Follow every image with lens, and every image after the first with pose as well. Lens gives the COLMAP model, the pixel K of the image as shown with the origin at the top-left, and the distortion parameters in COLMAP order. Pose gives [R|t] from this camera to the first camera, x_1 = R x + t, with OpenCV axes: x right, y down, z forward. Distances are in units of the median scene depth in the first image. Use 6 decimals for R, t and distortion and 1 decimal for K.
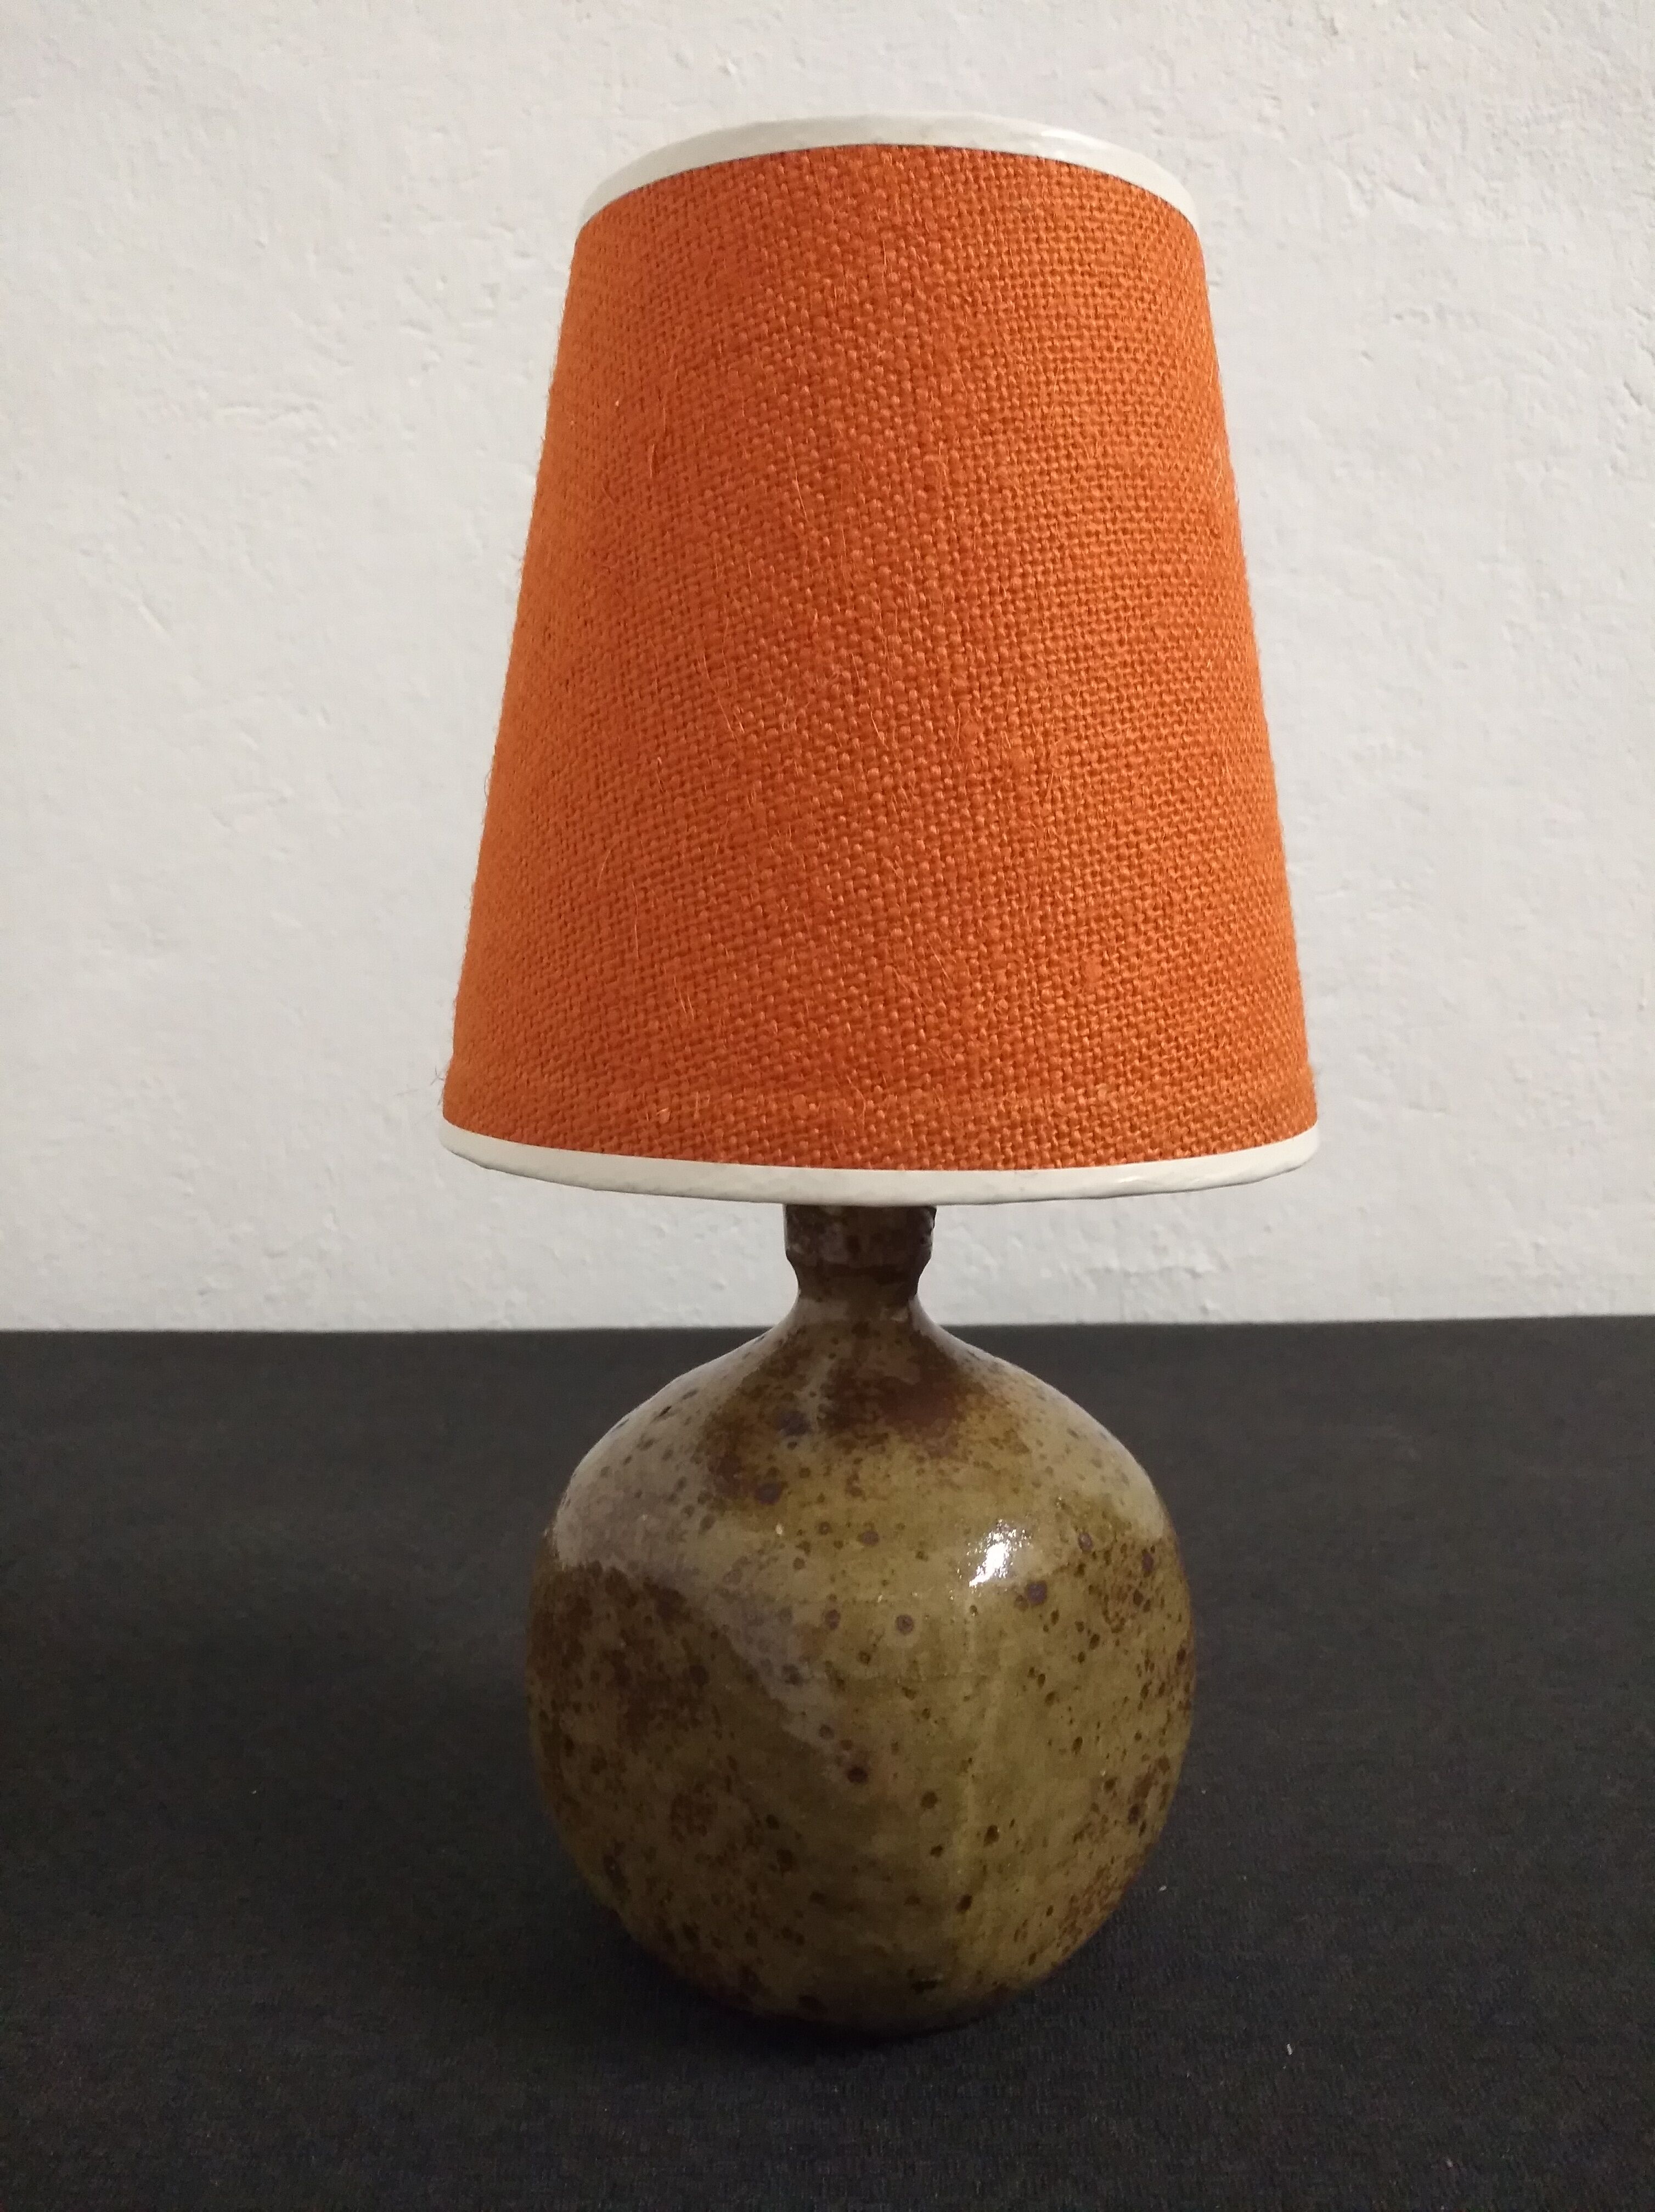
lens RADIAL K [[1636.3, 0, 823.6], [0, 1636.3, 1171.0], [0, 0, 1]] dist [0.013201, 0.013564]
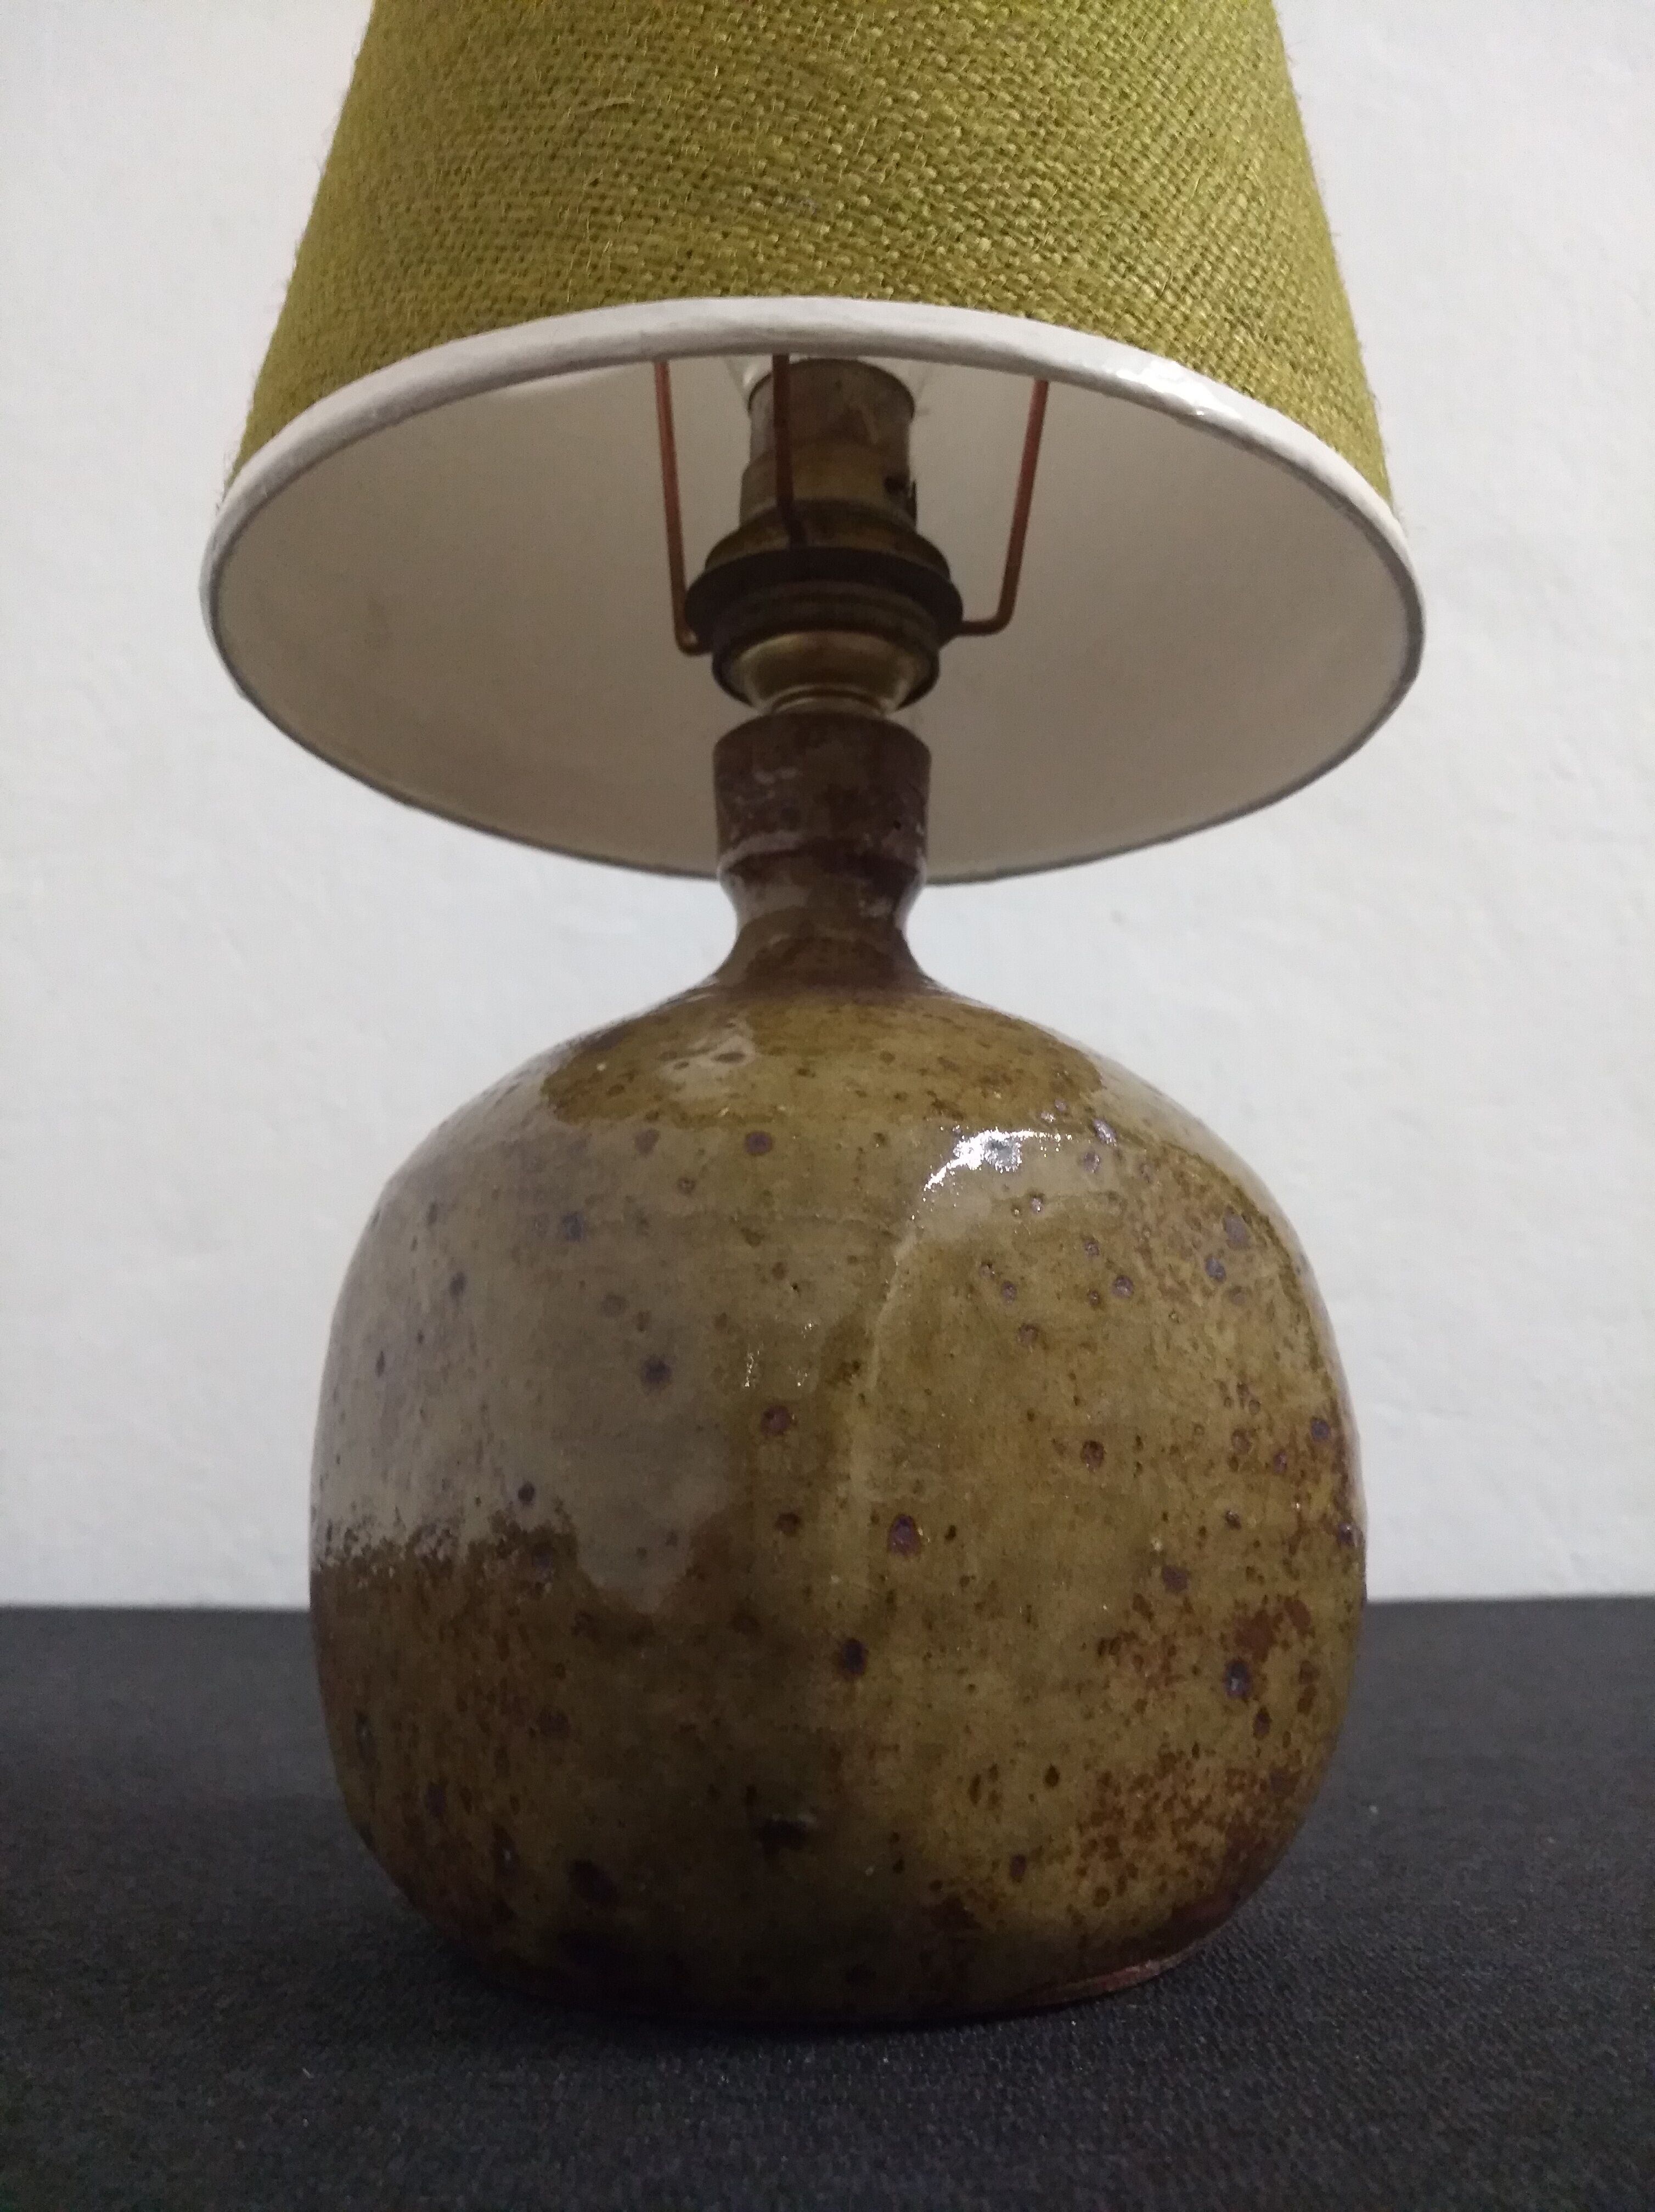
lens RADIAL K [[1636.3, 0, 827.9], [0, 1636.3, 1106.2], [0, 0, 1]] dist [0.013201, 0.013564]
pose [[0.979304, -0.030021, -0.200158, 0.138449], [-0.043072, 0.935374, -0.351028, 0.335483], [0.197761, 0.352385, 0.914722, 0.315826]]
